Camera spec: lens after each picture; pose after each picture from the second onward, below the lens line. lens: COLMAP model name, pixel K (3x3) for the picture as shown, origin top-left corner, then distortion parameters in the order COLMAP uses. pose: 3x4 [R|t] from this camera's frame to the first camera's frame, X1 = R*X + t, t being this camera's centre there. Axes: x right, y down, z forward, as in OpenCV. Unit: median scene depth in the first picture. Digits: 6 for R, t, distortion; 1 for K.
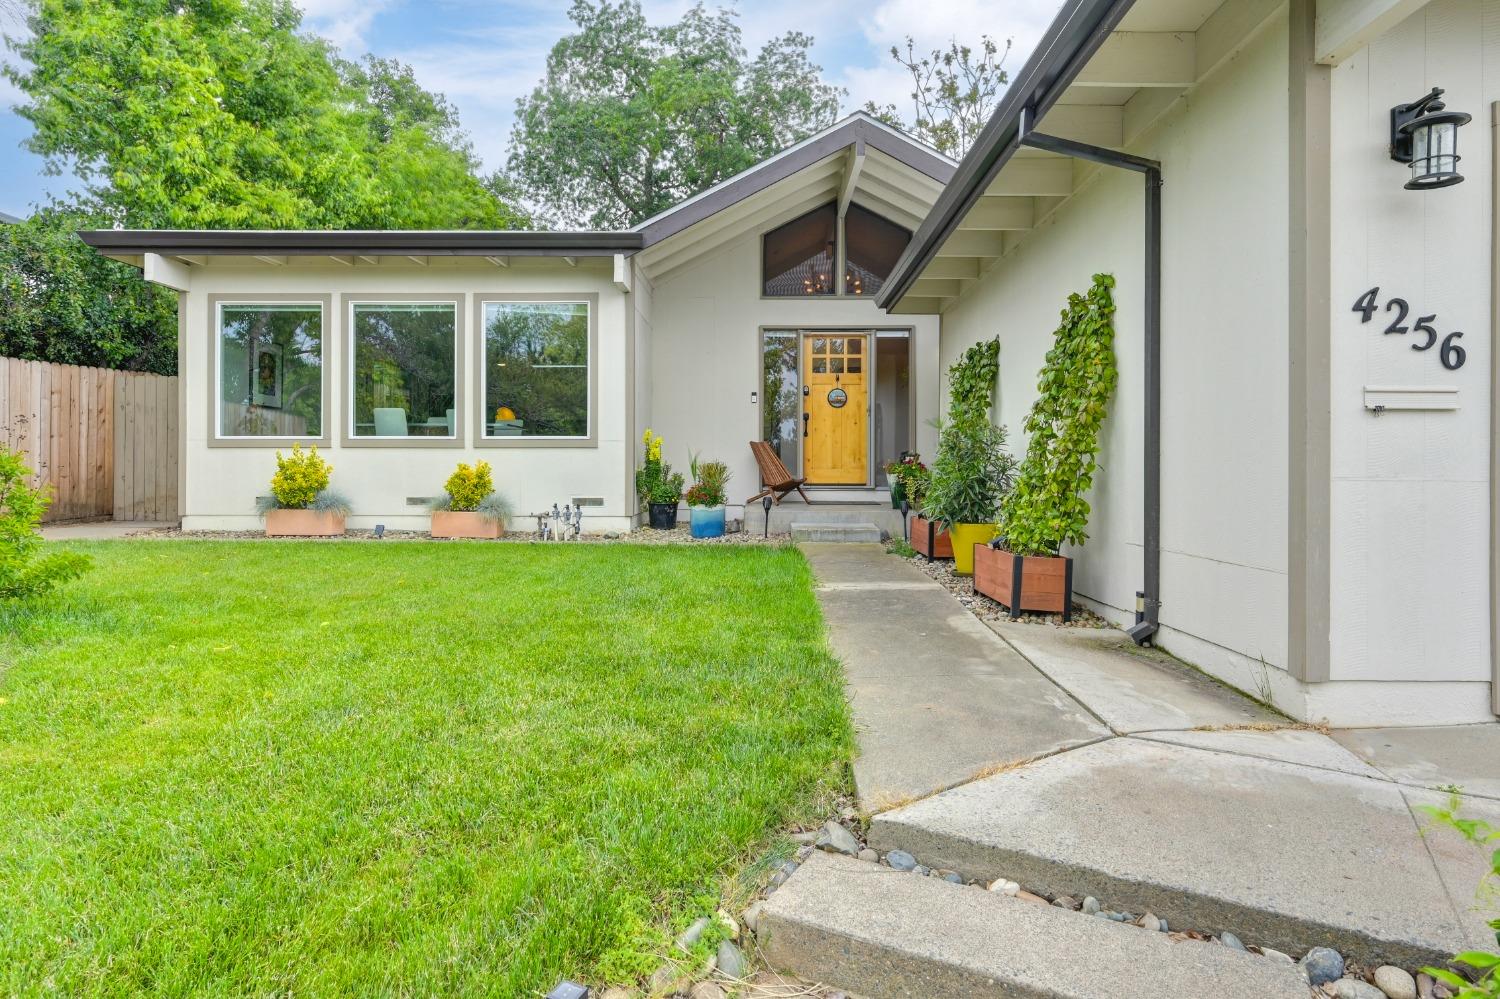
lens RADIAL K [[902.7, 0, 756.5], [0, 902.7, 474.9], [0, 0, 1]] dist [-0.003884, -0.001330]
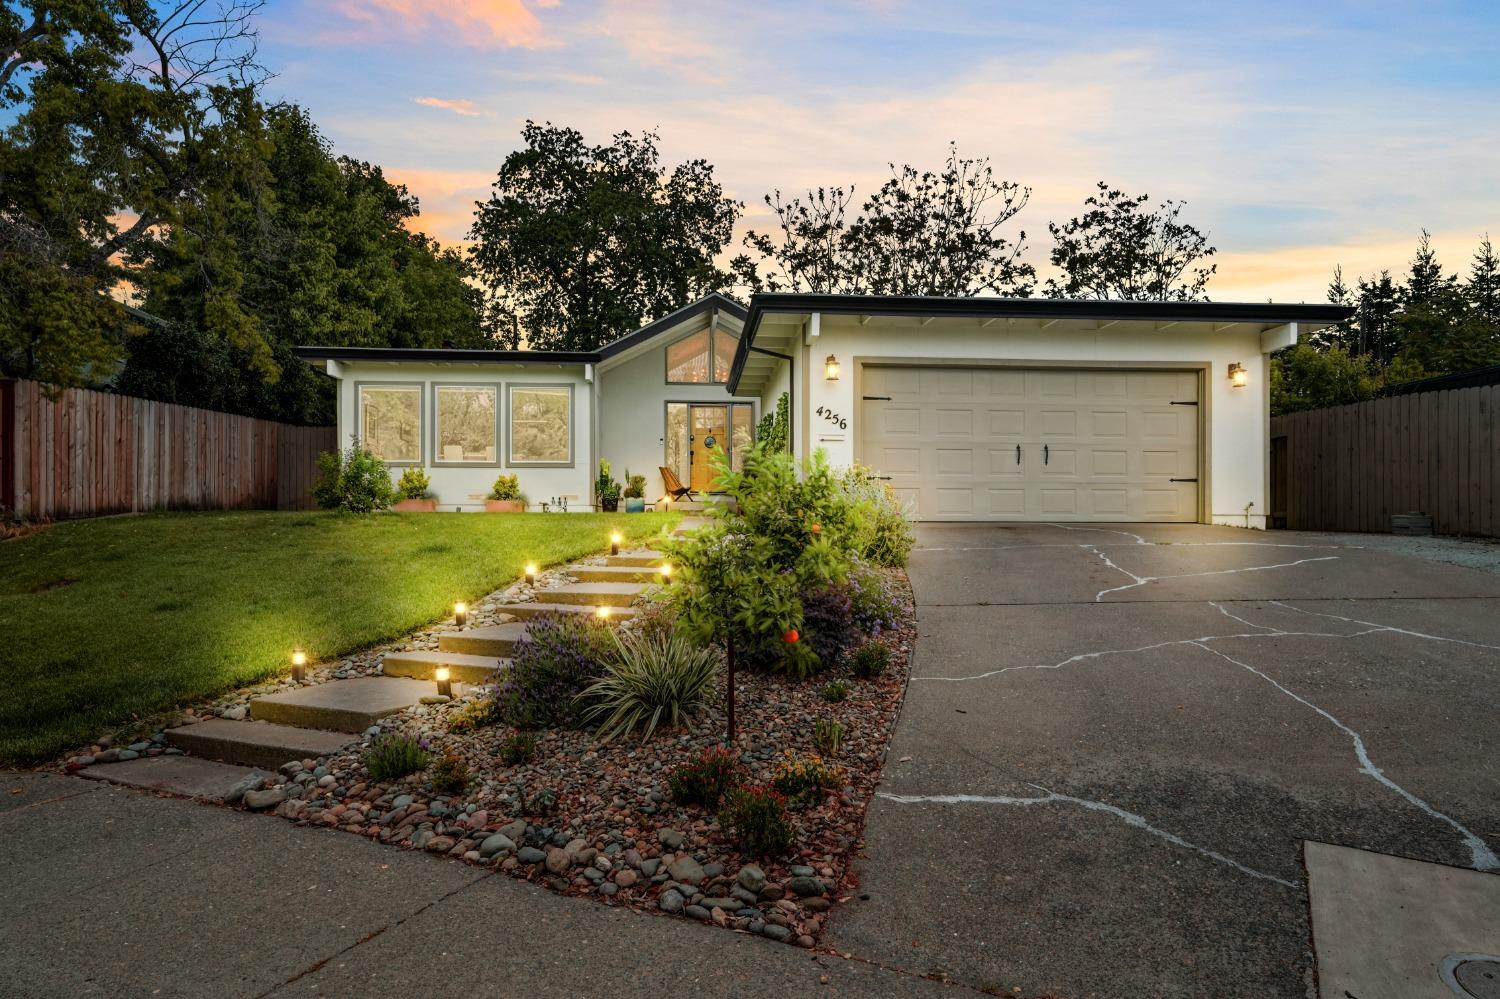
lens RADIAL K [[898.7, 0, 750.4], [0, 898.7, 533.5], [0, 0, 1]] dist [0.002063, -0.000293]
pose [[0.996941, -0.000619, 0.078159, 0.037766], [0.000141, 0.999981, 0.006120, 0.092635], [-0.078162, -0.006090, 0.996922, -0.850753]]
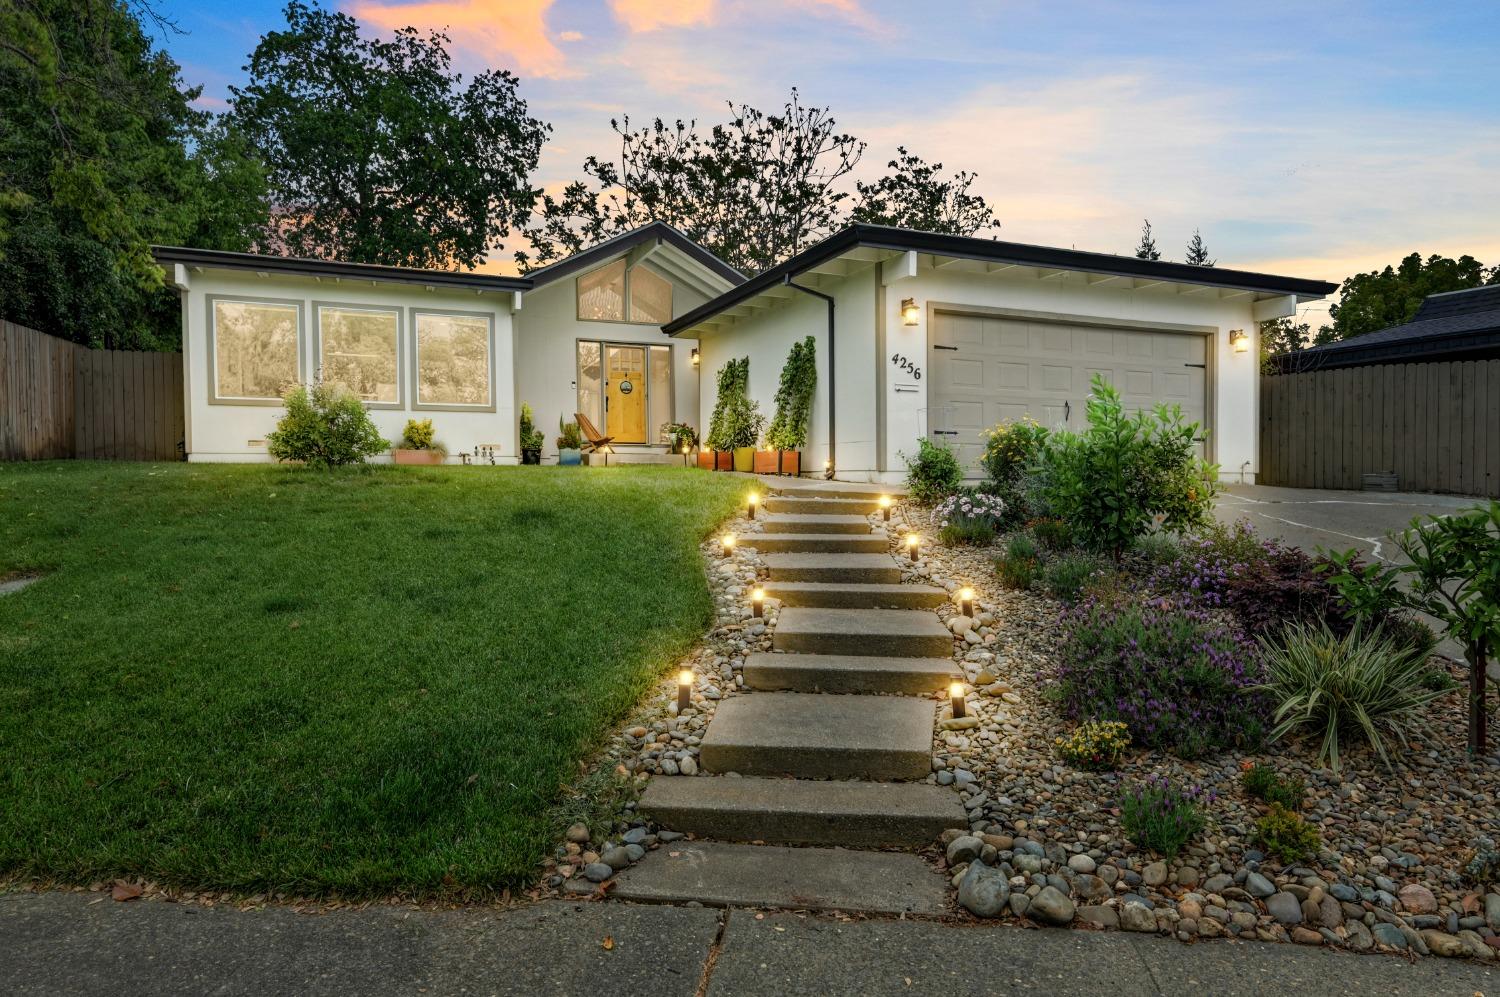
lens RADIAL K [[898.4, 0, 745.7], [0, 898.4, 524.1], [0, 0, 1]] dist [-0.003146, -0.002317]
pose [[0.925900, -0.018229, 0.377329, -0.365324], [-0.001561, 0.998642, 0.052075, 0.083117], [-0.377766, -0.048805, 0.924614, -0.627704]]
